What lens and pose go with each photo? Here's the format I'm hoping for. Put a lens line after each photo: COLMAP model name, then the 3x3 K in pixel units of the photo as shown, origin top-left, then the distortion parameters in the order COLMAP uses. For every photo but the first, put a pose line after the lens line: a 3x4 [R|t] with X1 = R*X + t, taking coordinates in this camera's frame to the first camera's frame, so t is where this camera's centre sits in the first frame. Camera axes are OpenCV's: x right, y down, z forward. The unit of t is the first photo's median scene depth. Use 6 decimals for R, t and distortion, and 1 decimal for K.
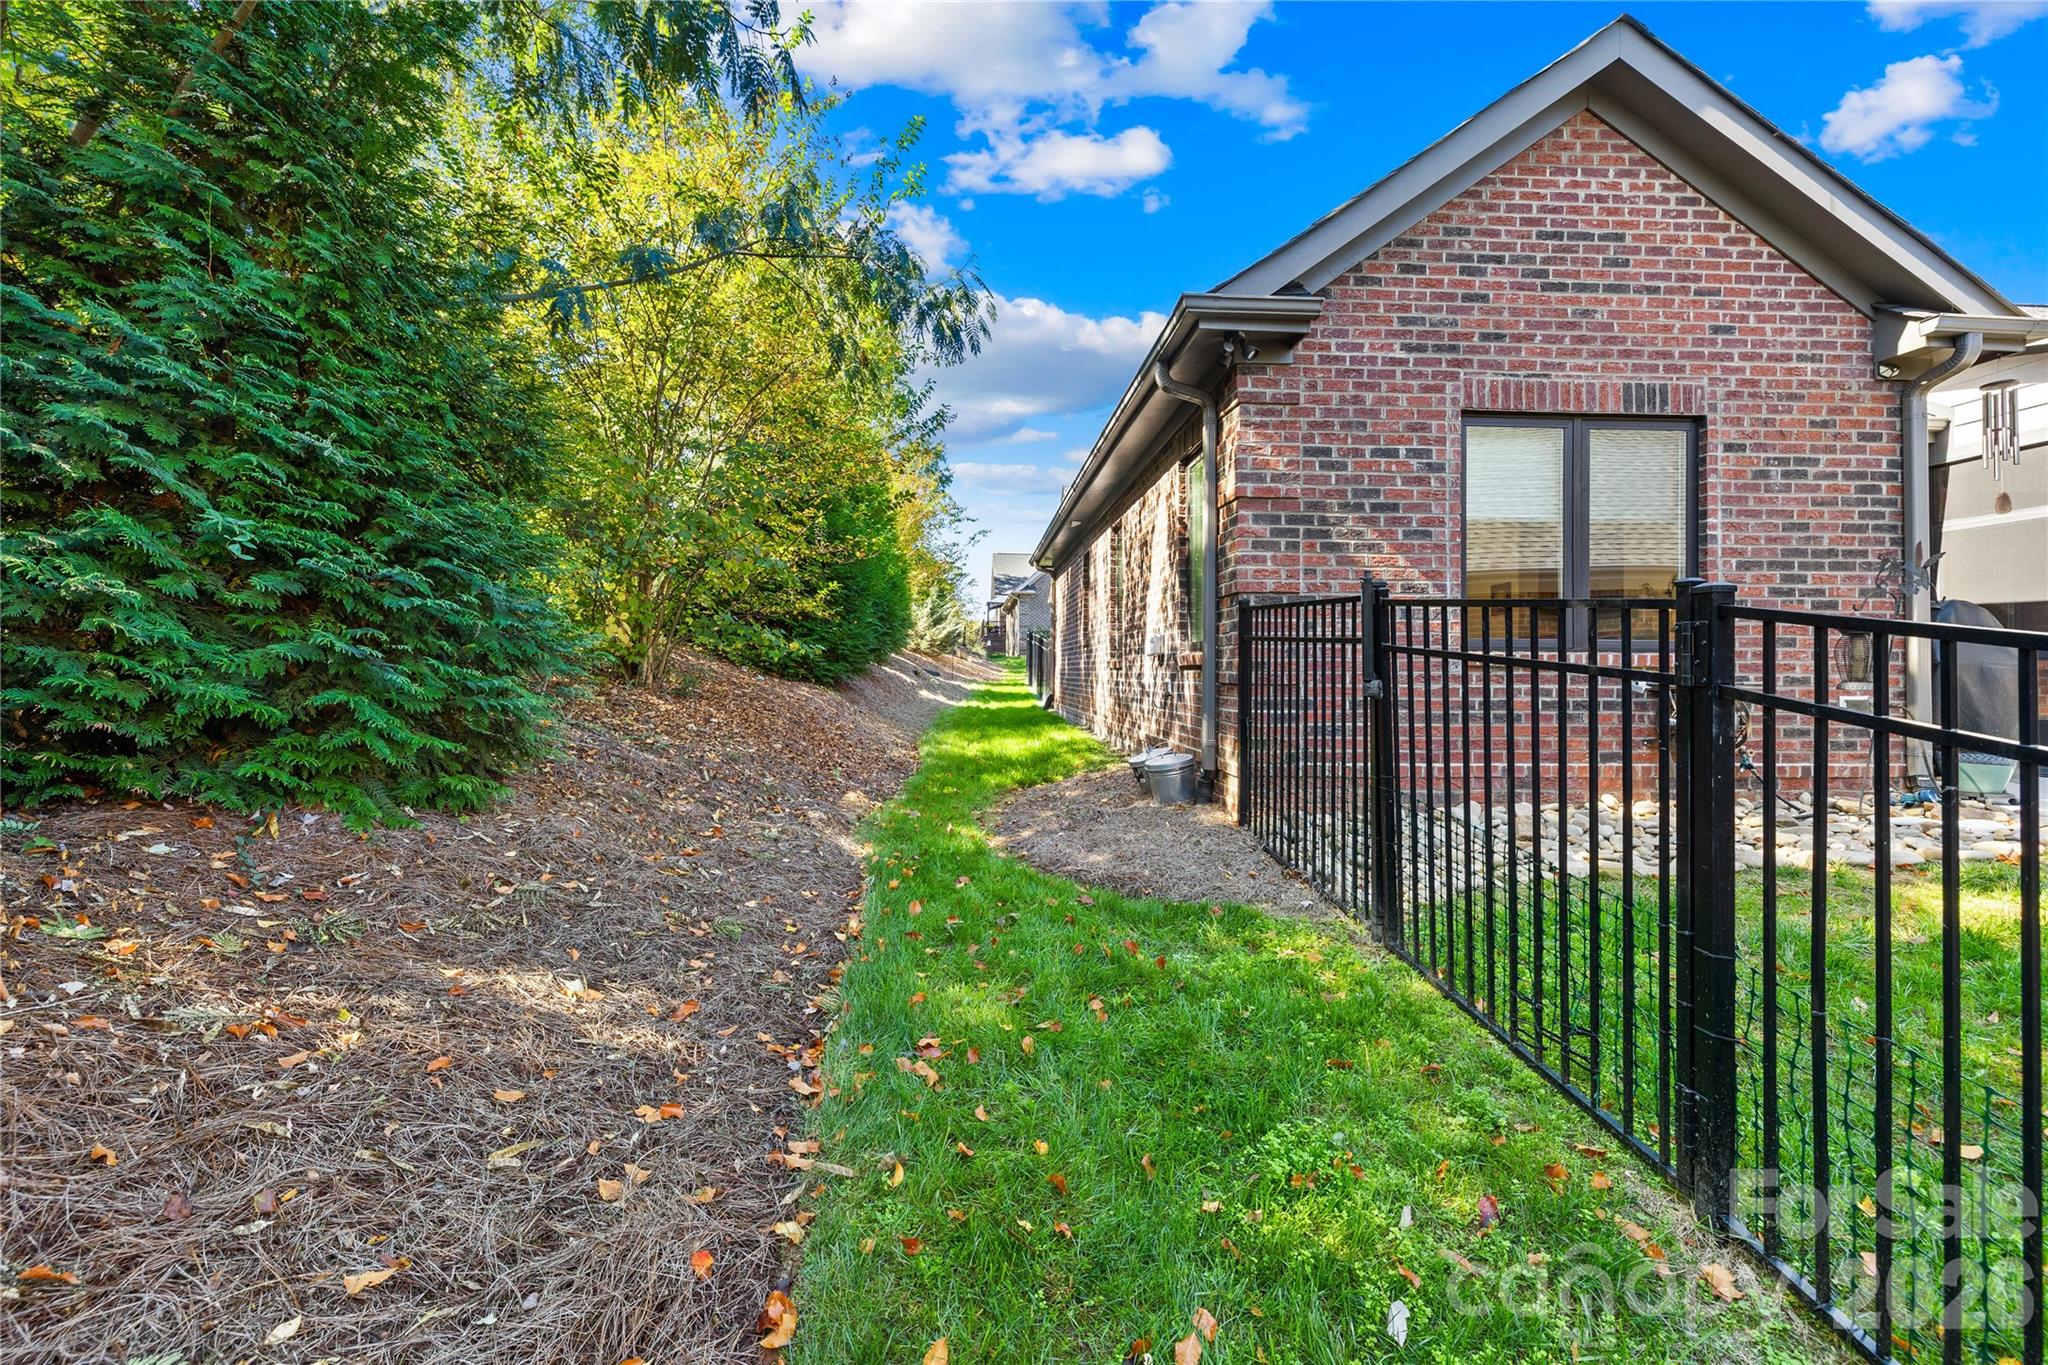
lens RADIAL K [[922.6, 0, 1026.1], [0, 922.6, 678.8], [0, 0, 1]] dist [-0.001716, 0.000139]
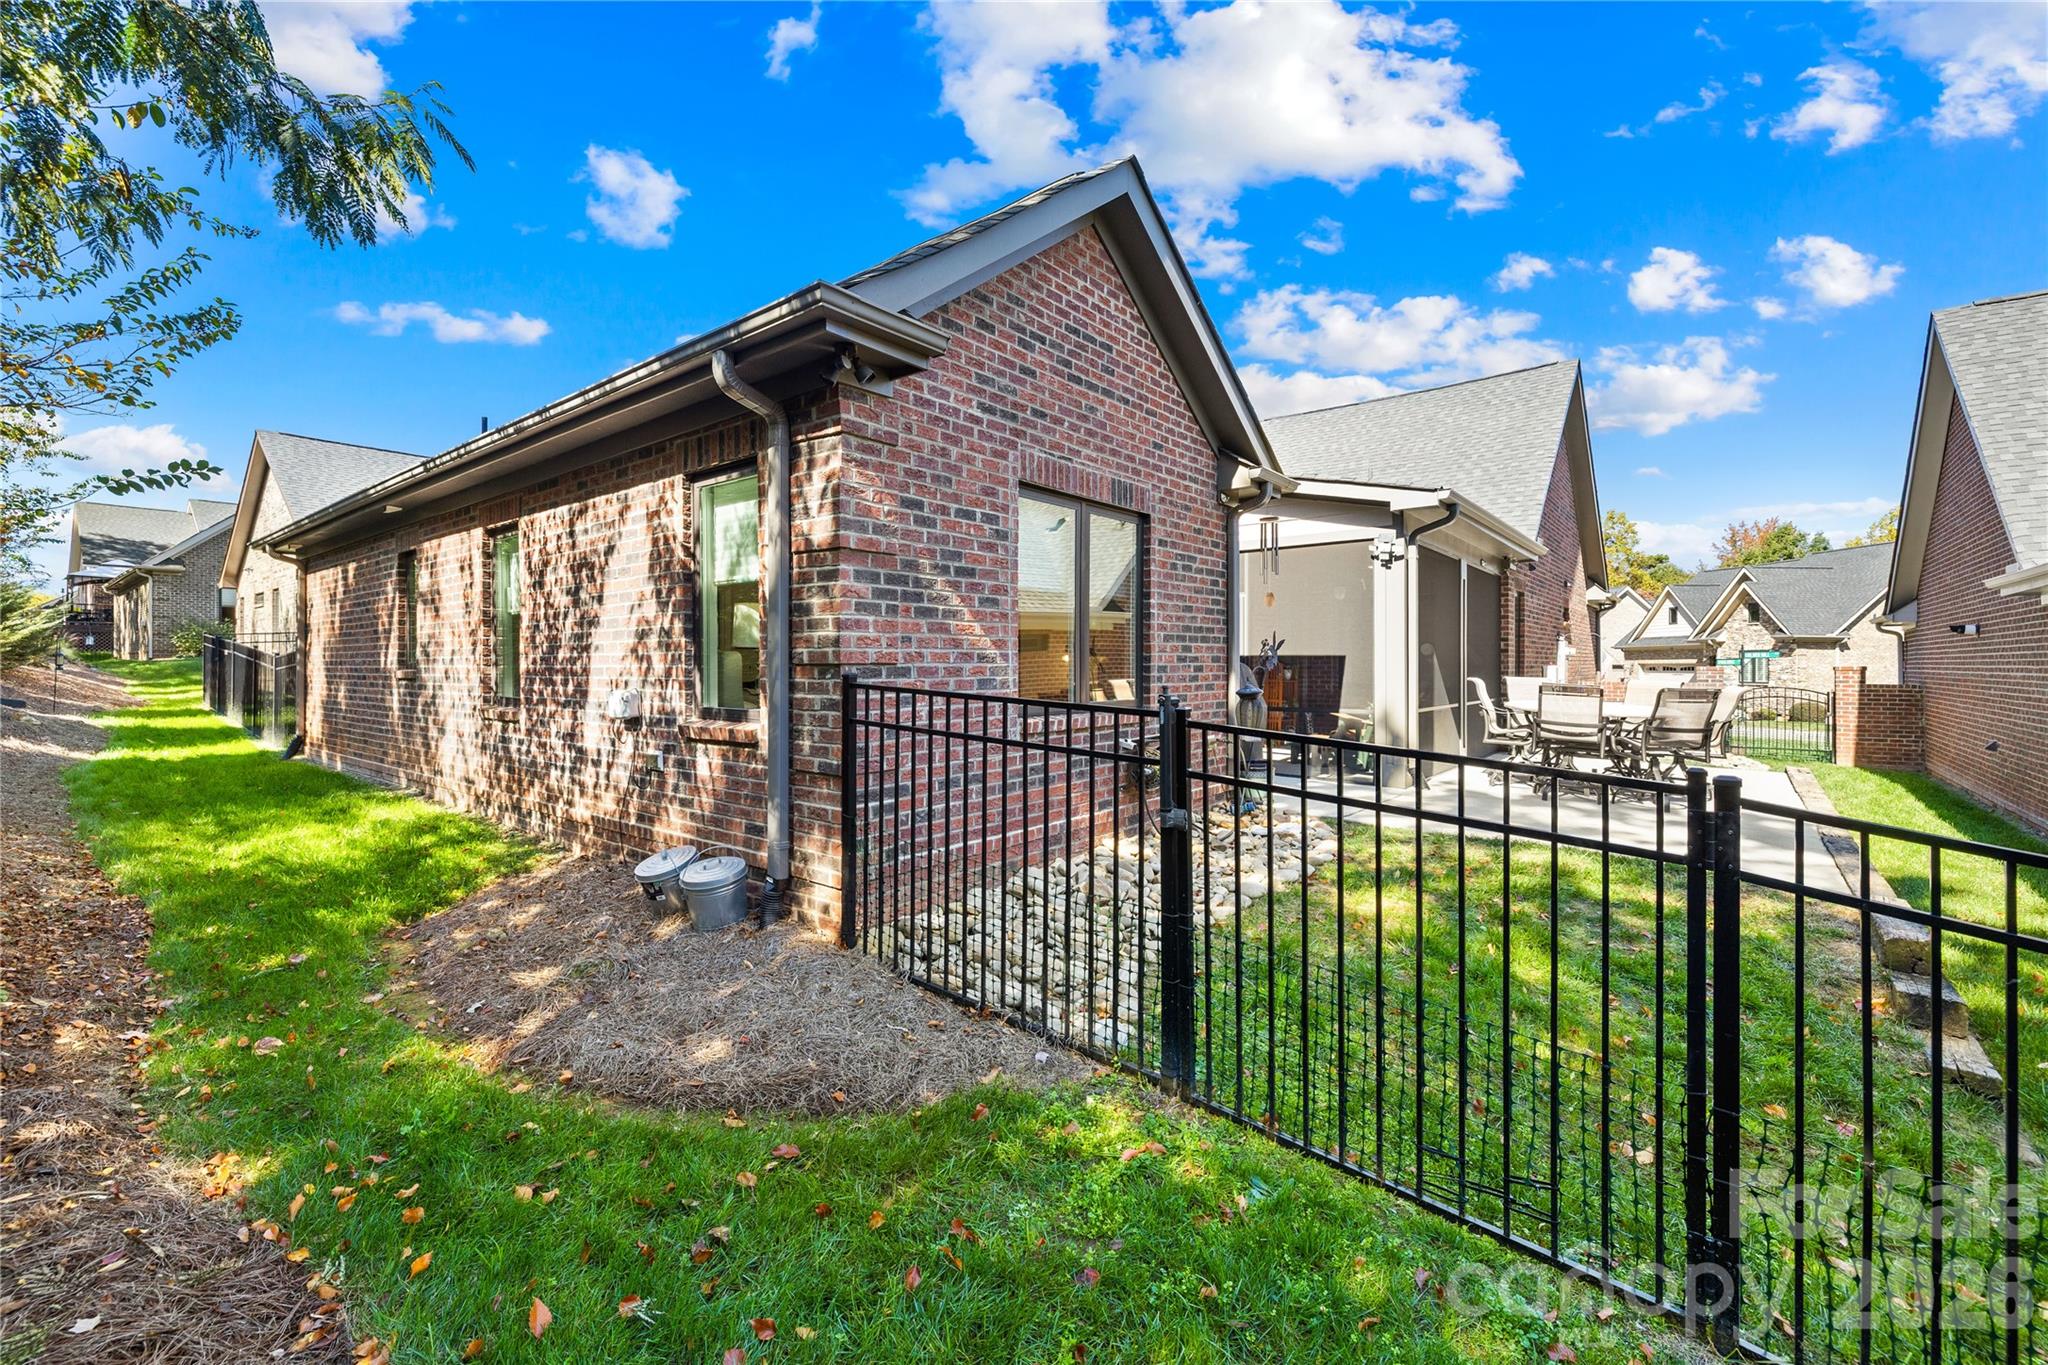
lens RADIAL K [[867.4, 0, 1027.6], [0, 867.4, 672.7], [0, 0, 1]] dist [-0.001395, -0.000229]
pose [[0.670469, -0.012236, 0.741836, -0.224814], [0.003617, 0.999906, 0.013224, -0.093563], [-0.741928, -0.006184, 0.670451, 0.355086]]
